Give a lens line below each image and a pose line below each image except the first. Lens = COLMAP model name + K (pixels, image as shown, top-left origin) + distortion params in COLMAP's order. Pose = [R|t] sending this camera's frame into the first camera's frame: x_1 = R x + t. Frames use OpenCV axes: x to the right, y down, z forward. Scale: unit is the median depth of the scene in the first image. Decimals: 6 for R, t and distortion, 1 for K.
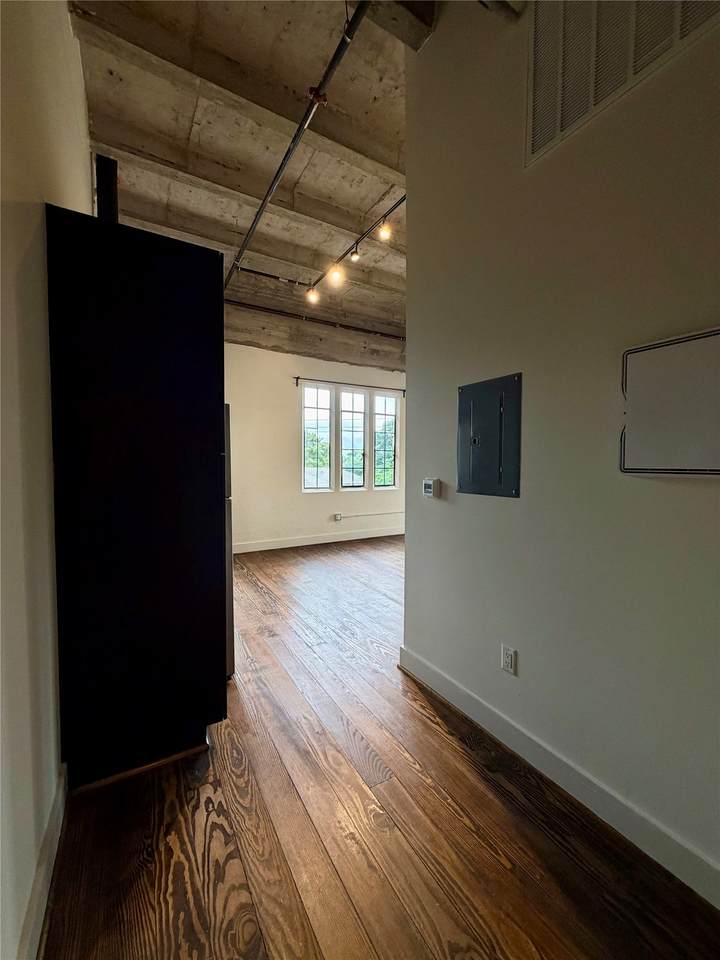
lens RADIAL K [[382.8, 0, 361.0], [0, 382.8, 486.4], [0, 0, 1]] dist [0.000848, -0.000485]
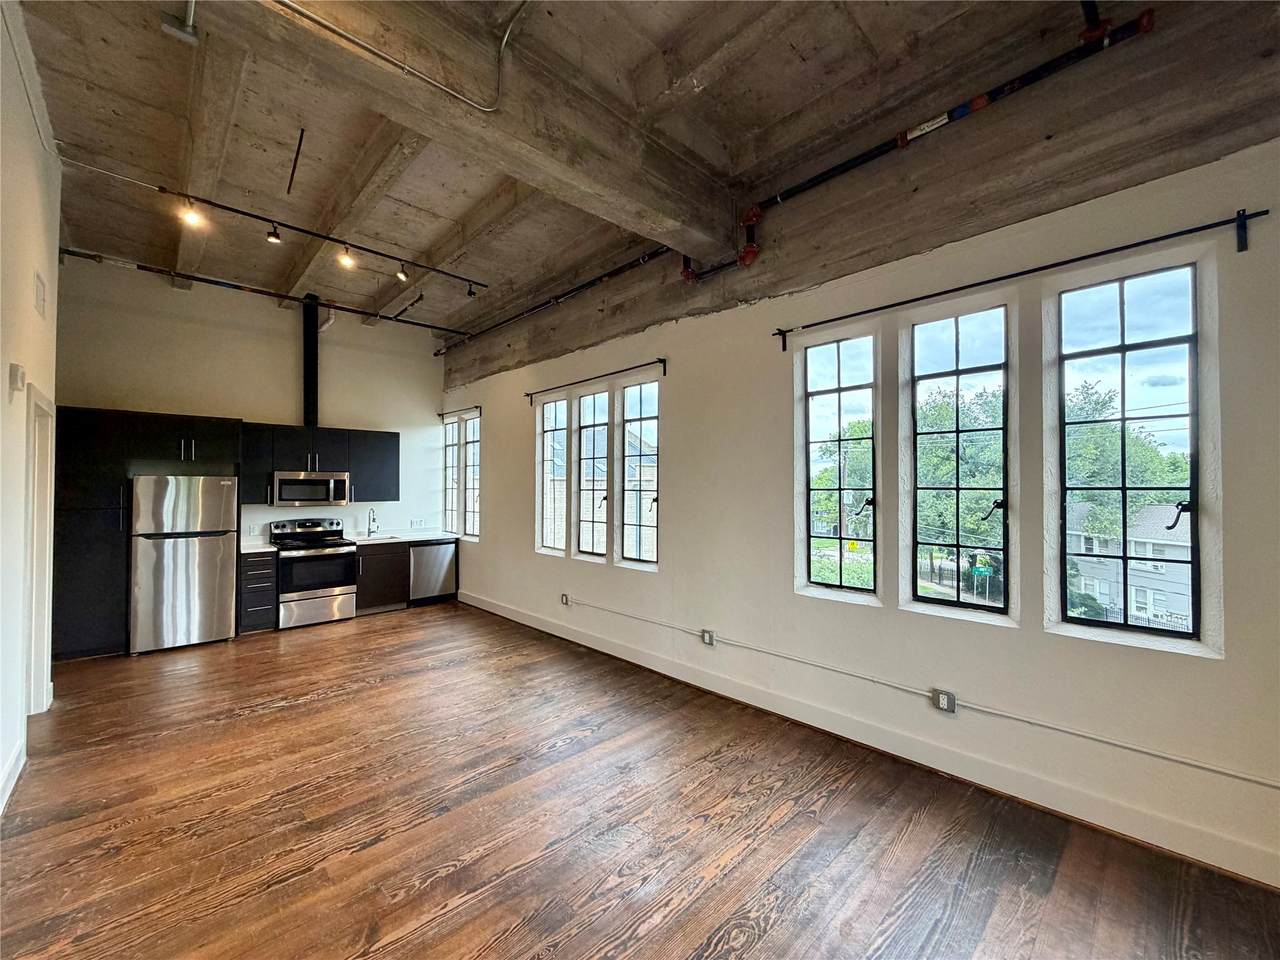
lens RADIAL K [[510.3, 0, 640.3], [0, 510.3, 482.6], [0, 0, 1]] dist [0.000848, -0.000485]
pose [[0.239876, -0.015821, -0.970675, 0.766407], [-0.051552, 0.998249, -0.029010, -0.090004], [0.969434, 0.057000, 0.238640, 0.903866]]
